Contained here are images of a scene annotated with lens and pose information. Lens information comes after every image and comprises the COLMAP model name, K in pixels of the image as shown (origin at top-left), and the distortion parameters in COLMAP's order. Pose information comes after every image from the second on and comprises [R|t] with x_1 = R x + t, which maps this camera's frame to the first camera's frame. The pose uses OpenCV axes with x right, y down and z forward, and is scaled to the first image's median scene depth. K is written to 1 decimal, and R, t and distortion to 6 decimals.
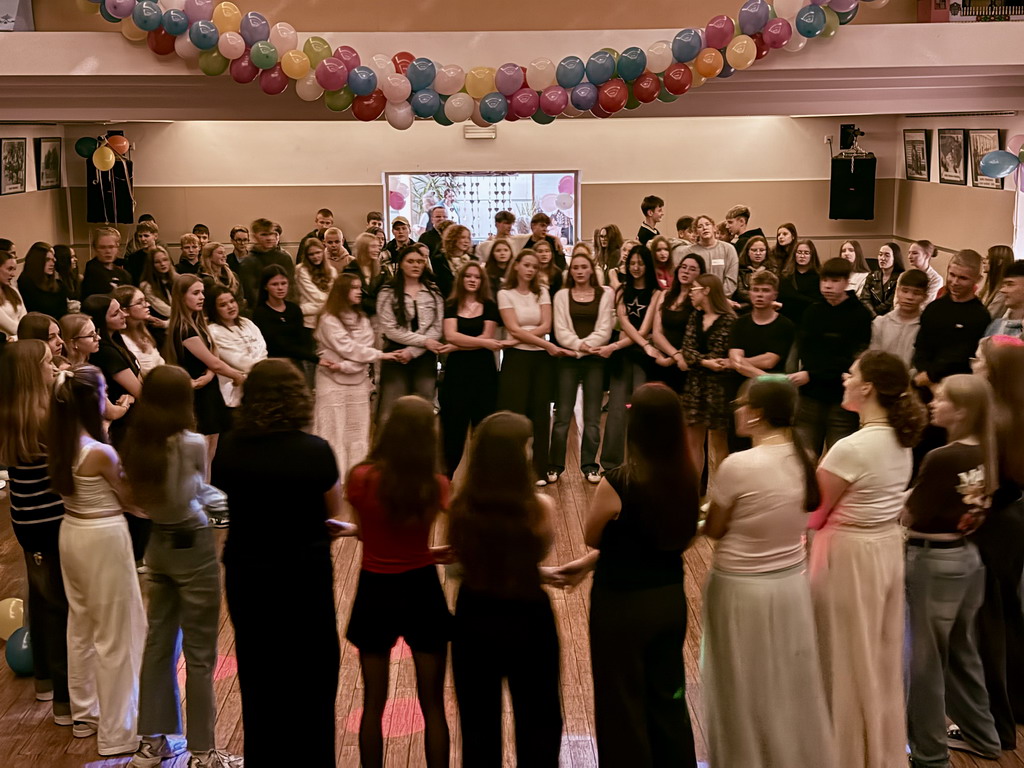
lens RADIAL K [[1416.2, 0, 524.5], [0, 1416.2, 391.8], [0, 0, 1]] dist [0.091279, 0.000000]
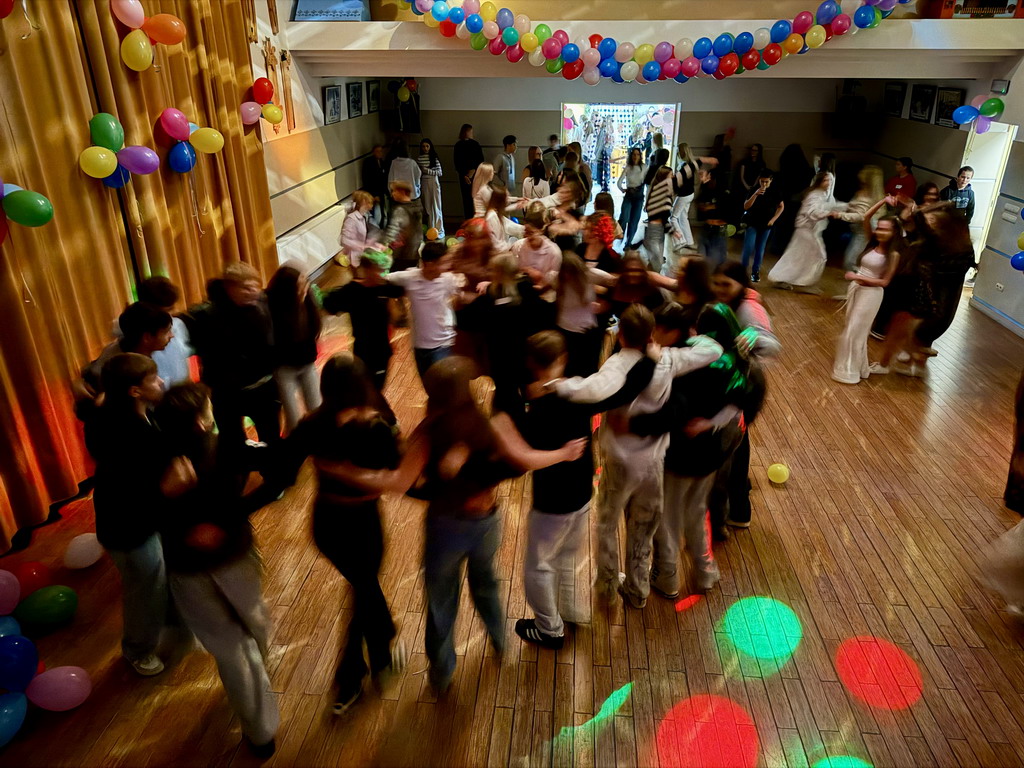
lens RADIAL K [[714.1, 0, 511.6], [0, 714.1, 388.7], [0, 0, 1]] dist [0.001858, -0.021468]
pose [[0.993051, 0.057614, -0.102620, -0.073922], [-0.029773, 0.966597, 0.254565, -0.055354], [0.113859, -0.249740, 0.961596, 0.124745]]
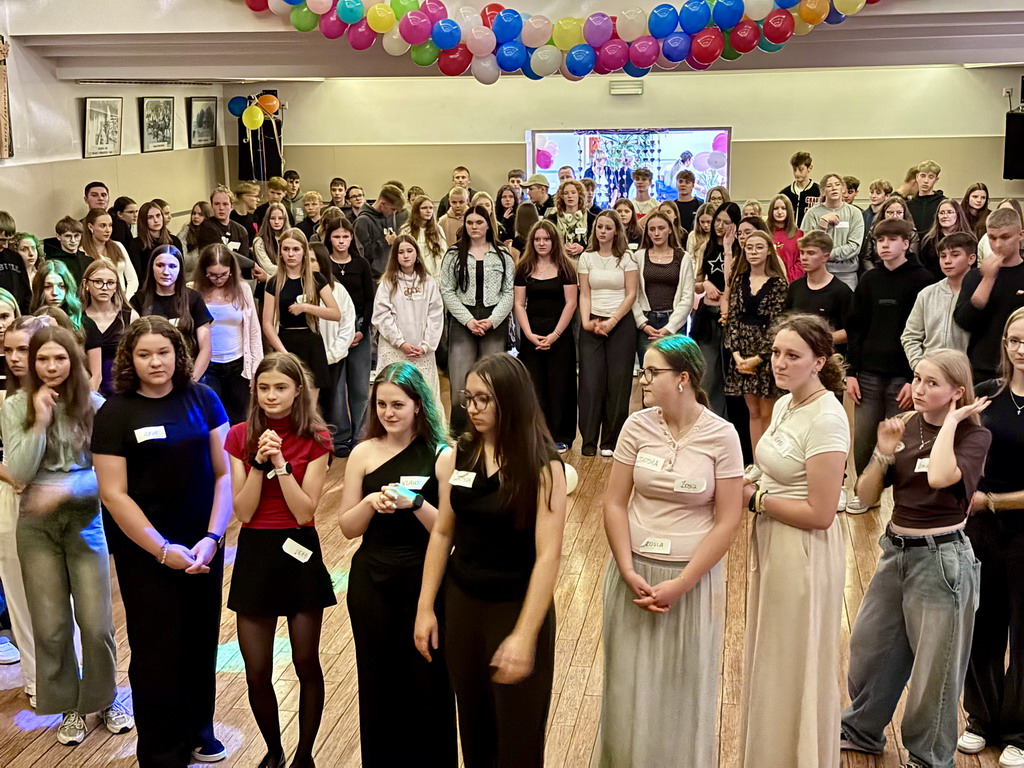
lens RADIAL K [[1416.2, 0, 506.7], [0, 1416.2, 391.8], [0, 0, 1]] dist [0.091279, 0.000000]
pose [[0.979386, 0.036407, -0.198690, 0.126744], [-0.031167, 0.999081, 0.029437, -0.003256], [0.199579, -0.022638, 0.979620, 0.044982]]
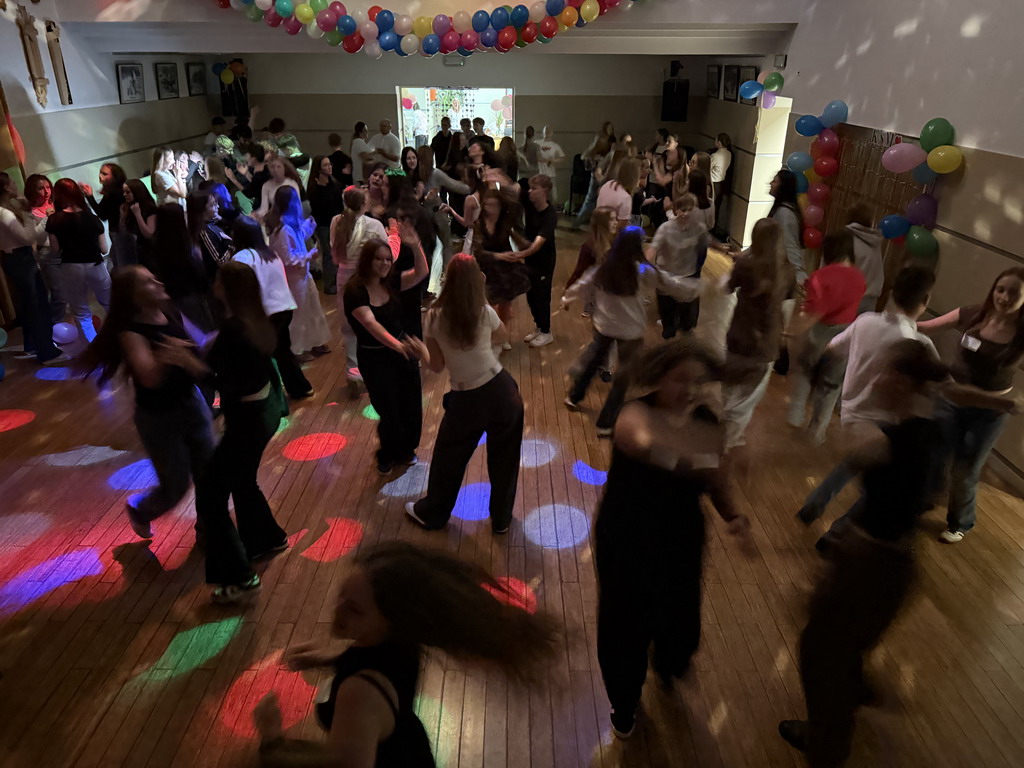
lens RADIAL K [[714.1, 0, 517.1], [0, 714.1, 388.2], [0, 0, 1]] dist [0.001858, -0.021468]
pose [[0.999513, 0.024882, -0.018857, 0.096690], [-0.019489, 0.969138, 0.245748, -0.026592], [0.024390, -0.245260, 0.969150, 0.139859]]
